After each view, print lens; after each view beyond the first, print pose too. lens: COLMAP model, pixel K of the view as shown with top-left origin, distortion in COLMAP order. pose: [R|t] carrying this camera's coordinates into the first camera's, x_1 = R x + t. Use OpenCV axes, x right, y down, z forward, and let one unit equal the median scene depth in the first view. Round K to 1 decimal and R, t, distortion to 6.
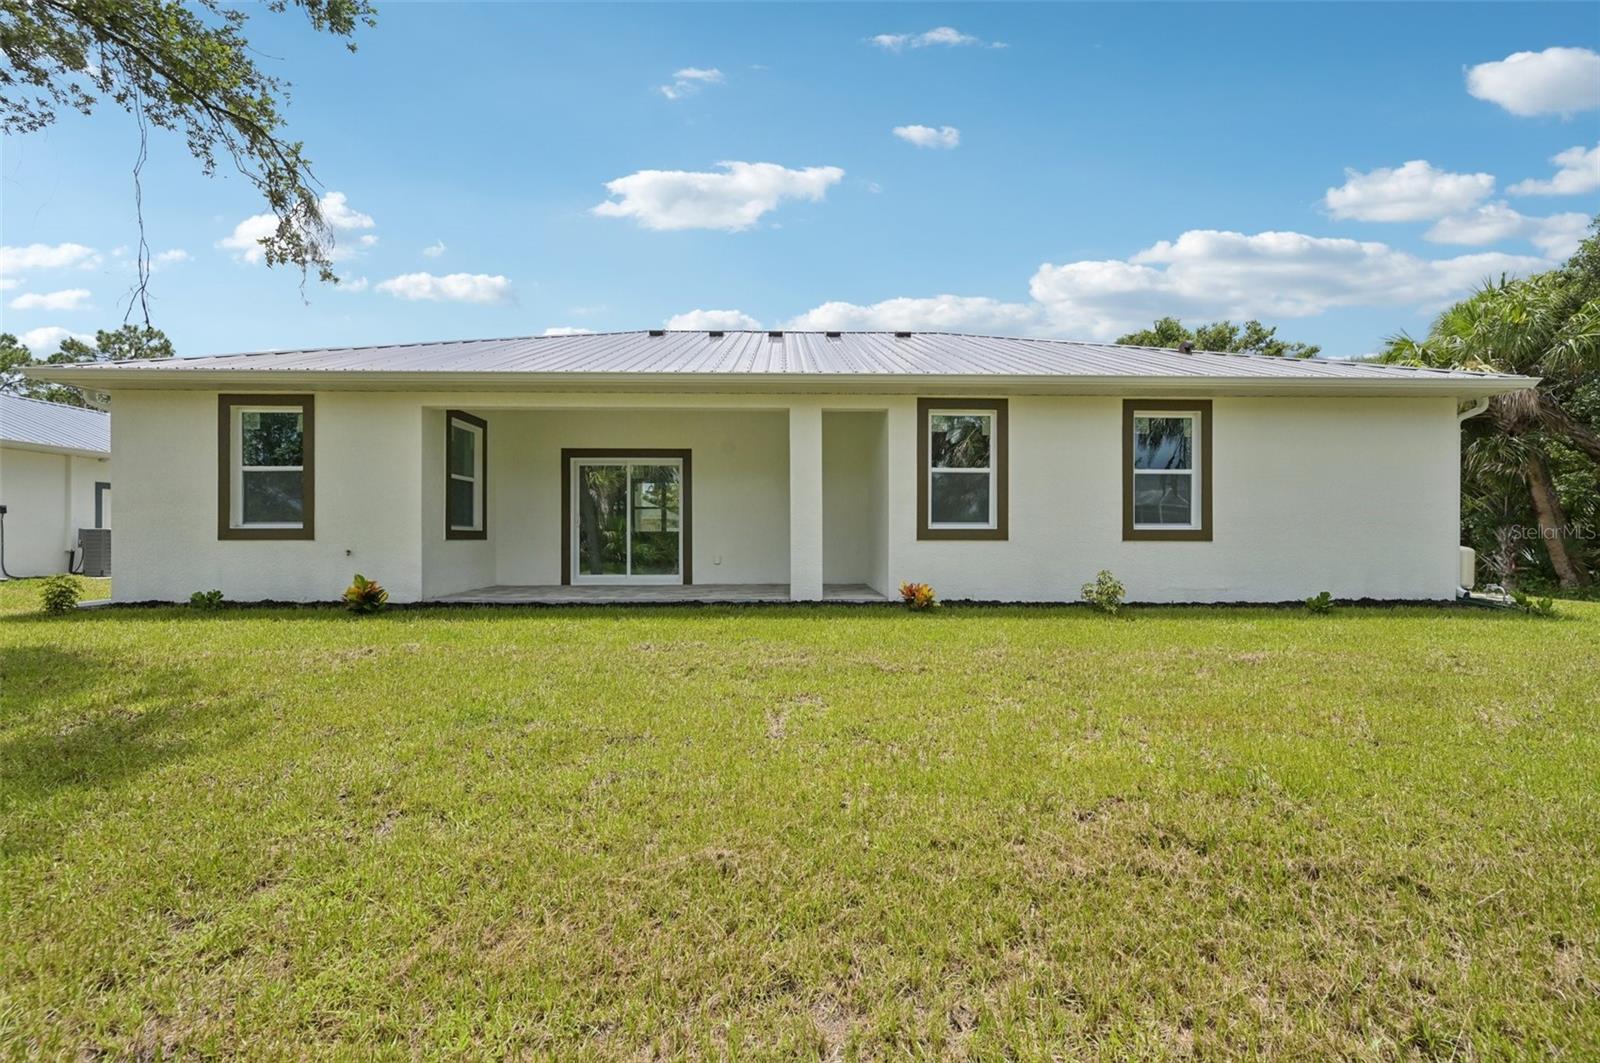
lens RADIAL K [[473.9, 0, 800.0], [0, 473.9, 531.5], [0, 0, 1]] dist [-0.009250, -0.000008]
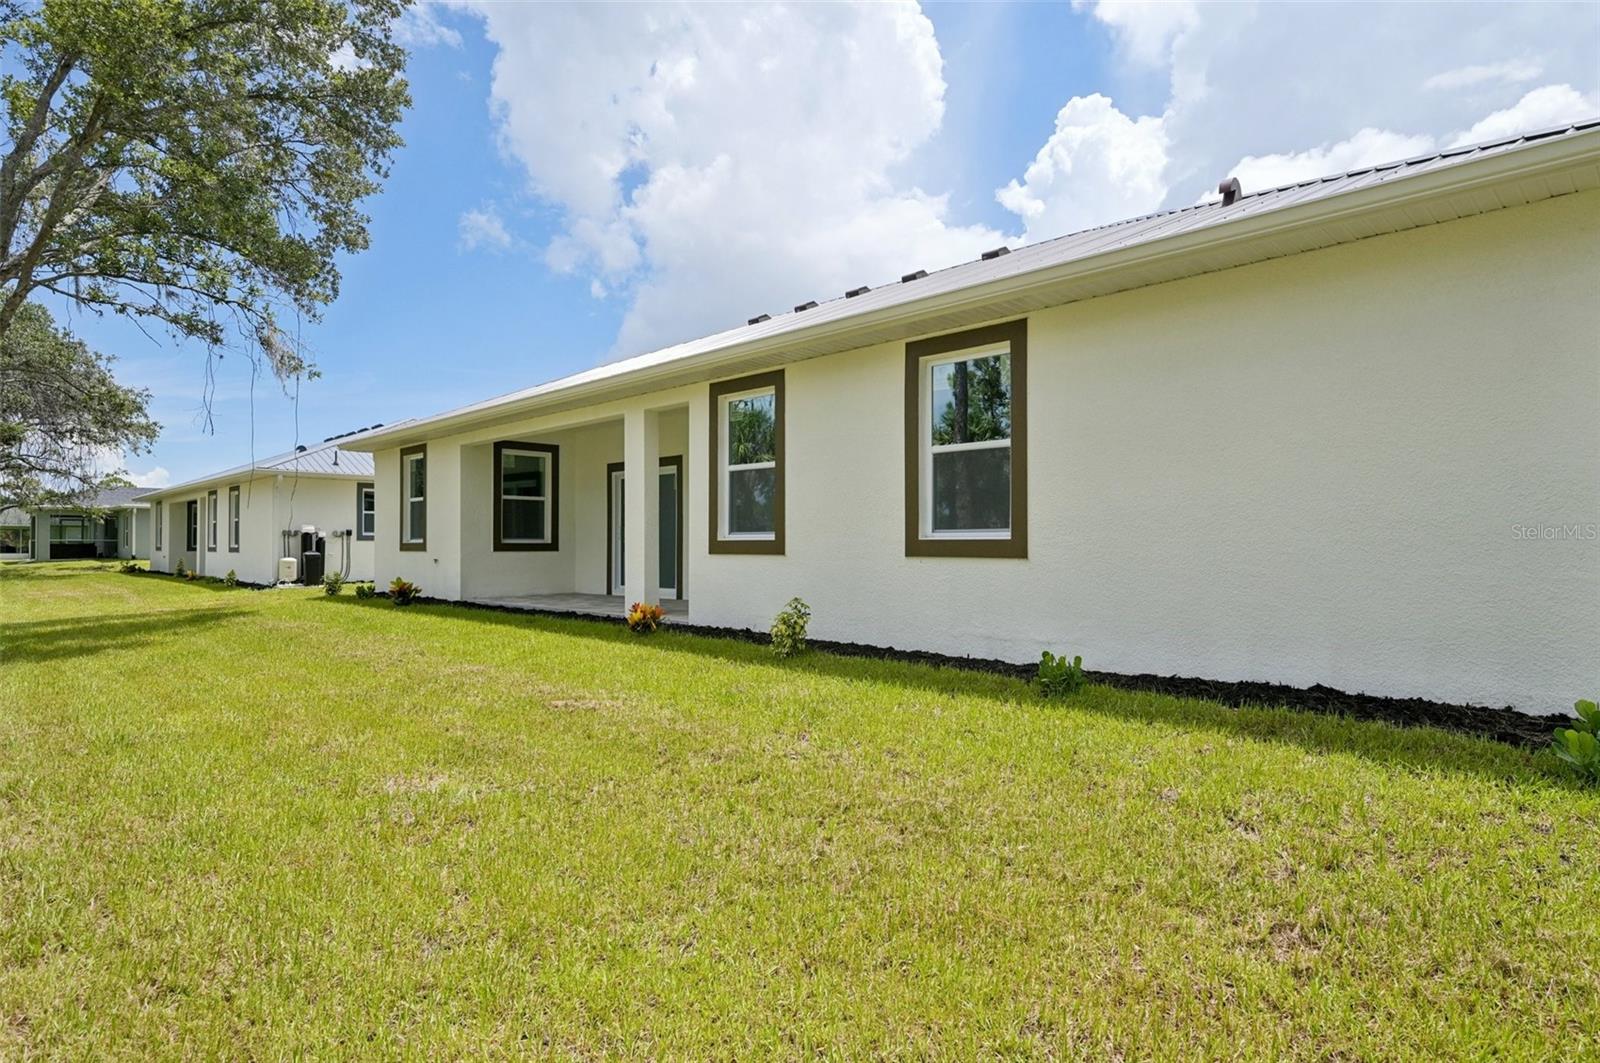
lens RADIAL K [[865.6, 0, 799.8], [0, 865.6, 555.6], [0, 0, 1]] dist [-0.001688, -0.000597]
pose [[0.702230, 0.007647, -0.711909, 1.448048], [0.003134, 0.999899, 0.013831, 0.001025], [0.711943, -0.011943, 0.702136, 0.034895]]
